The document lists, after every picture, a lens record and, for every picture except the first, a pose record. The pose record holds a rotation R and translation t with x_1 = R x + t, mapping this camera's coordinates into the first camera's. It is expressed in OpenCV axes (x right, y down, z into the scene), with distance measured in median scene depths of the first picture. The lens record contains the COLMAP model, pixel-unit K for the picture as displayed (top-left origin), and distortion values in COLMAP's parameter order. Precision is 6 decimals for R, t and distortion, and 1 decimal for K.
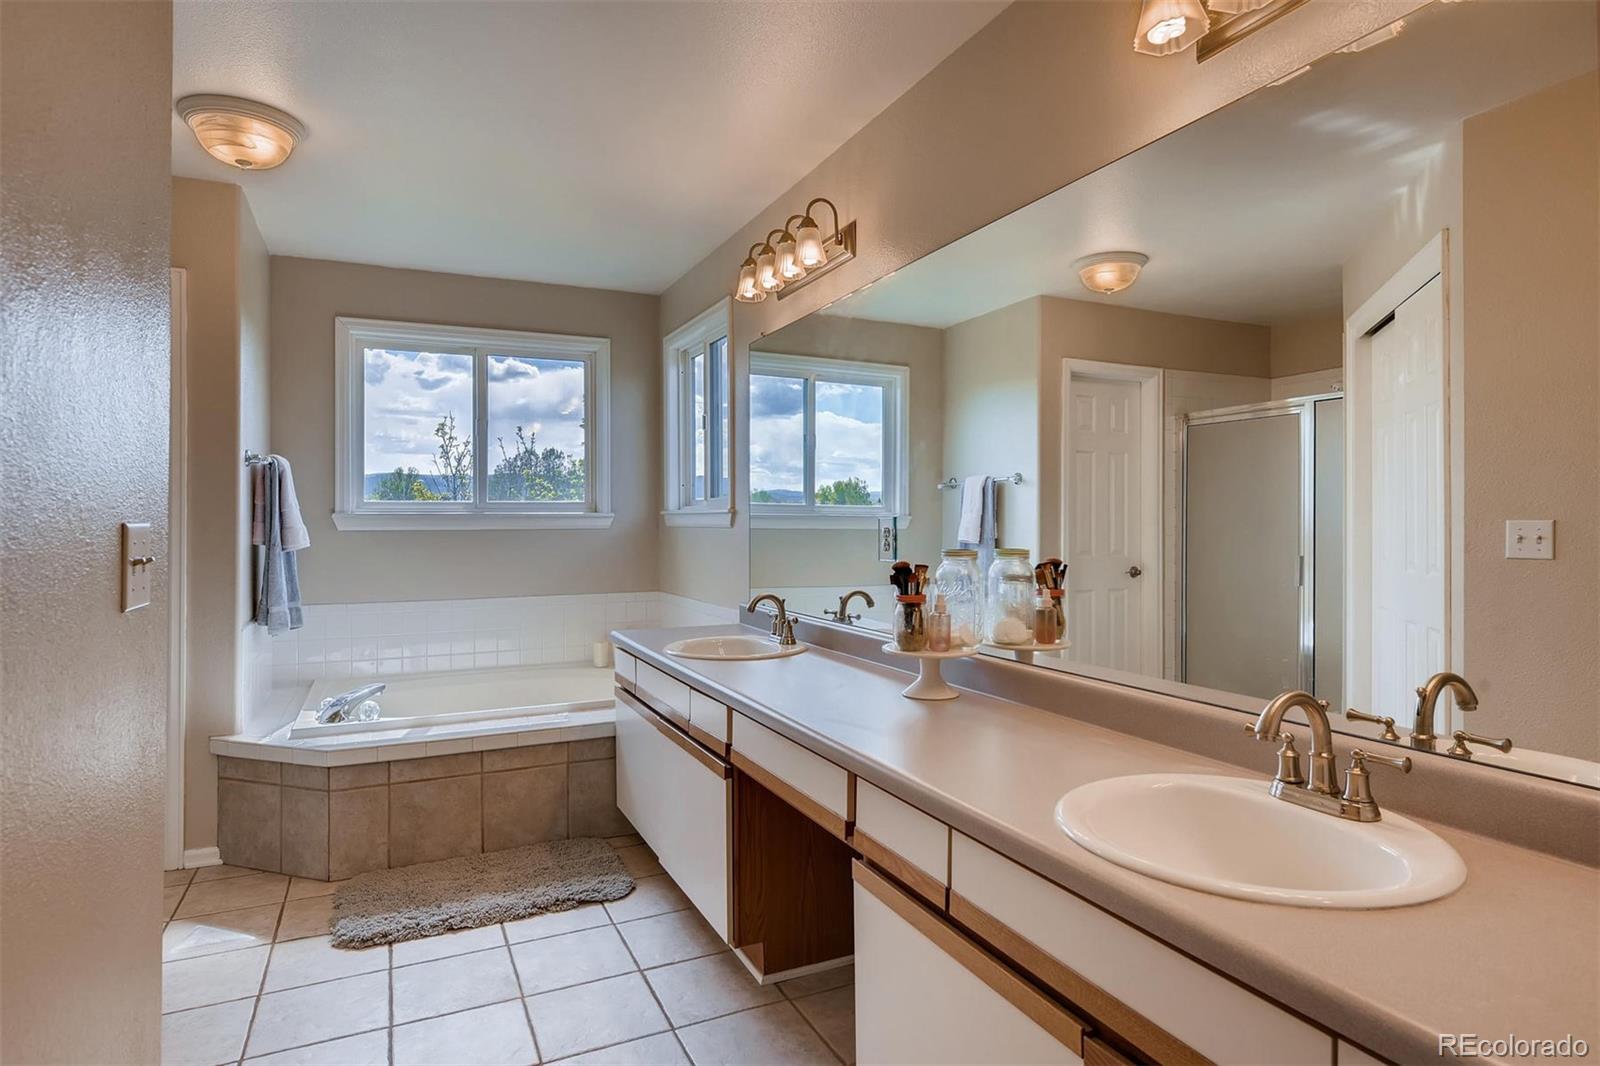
lens RADIAL K [[899.2, 0, 801.0], [0, 899.2, 529.3], [0, 0, 1]] dist [0.009876, 0.001154]
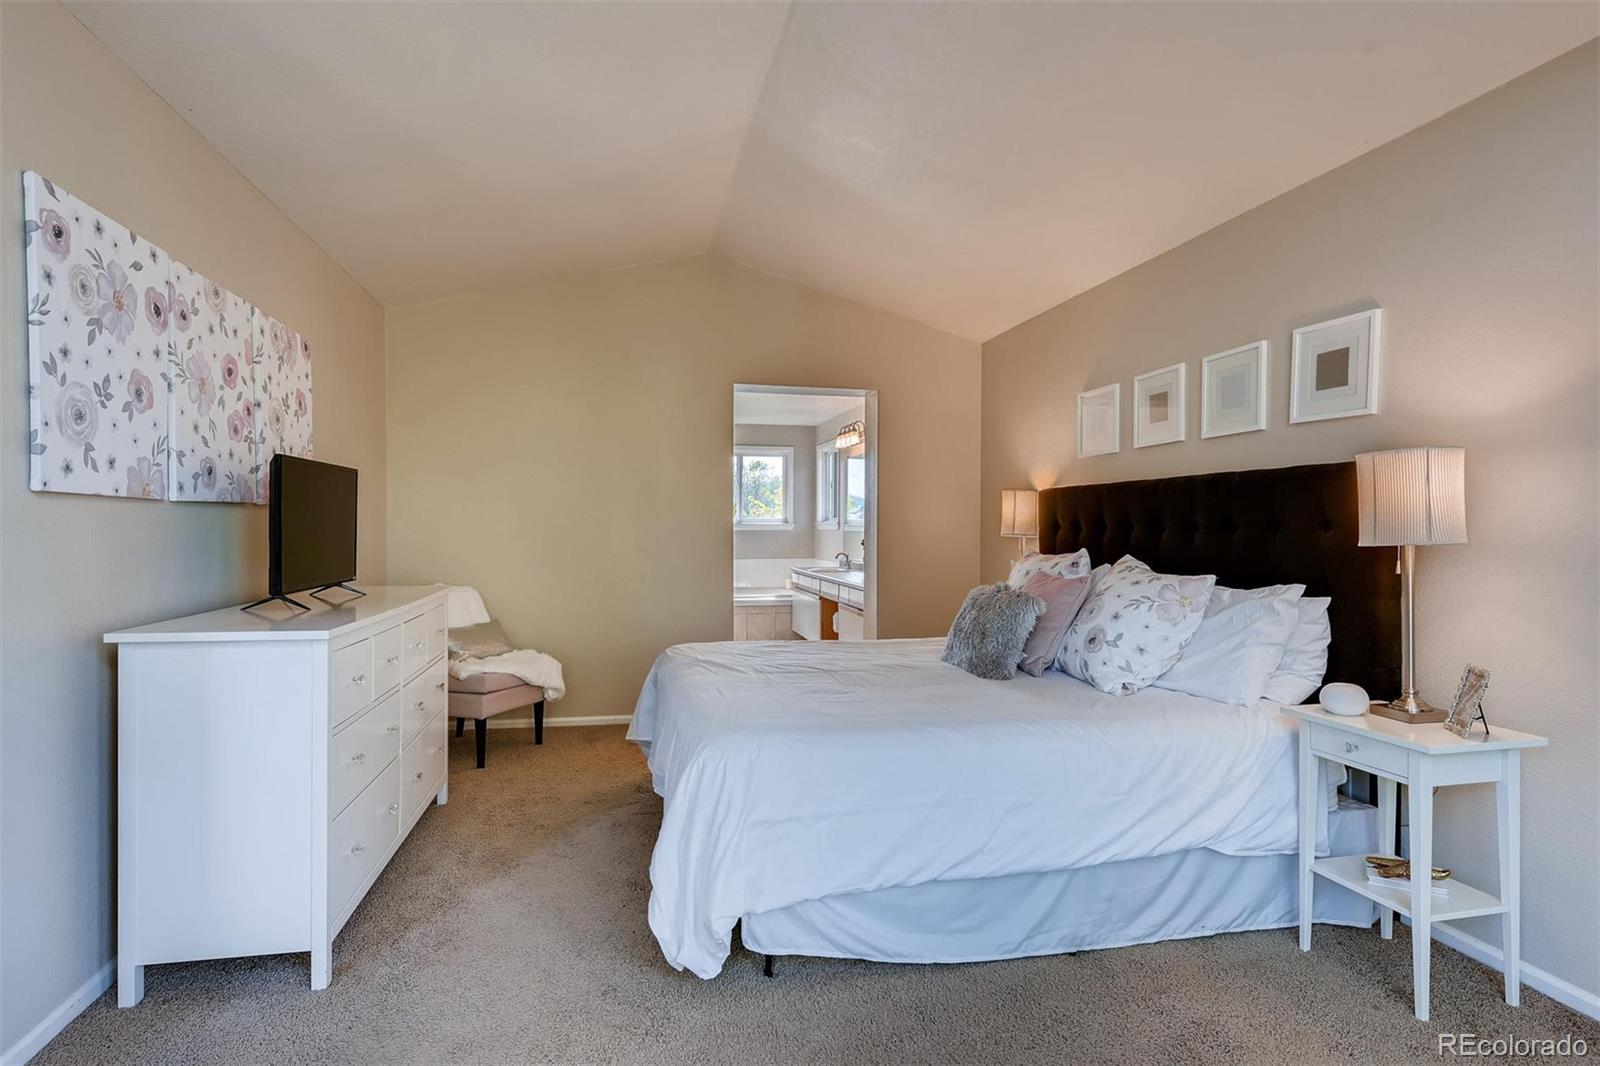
lens RADIAL K [[853.6, 0, 800.9], [0, 853.6, 531.8], [0, 0, 1]] dist [0.013874, -0.001416]
pose [[0.976109, 0.006349, -0.217191, 0.302380], [-0.006726, 0.999977, -0.000998, 0.004733], [0.217179, 0.002435, 0.976129, -1.210781]]
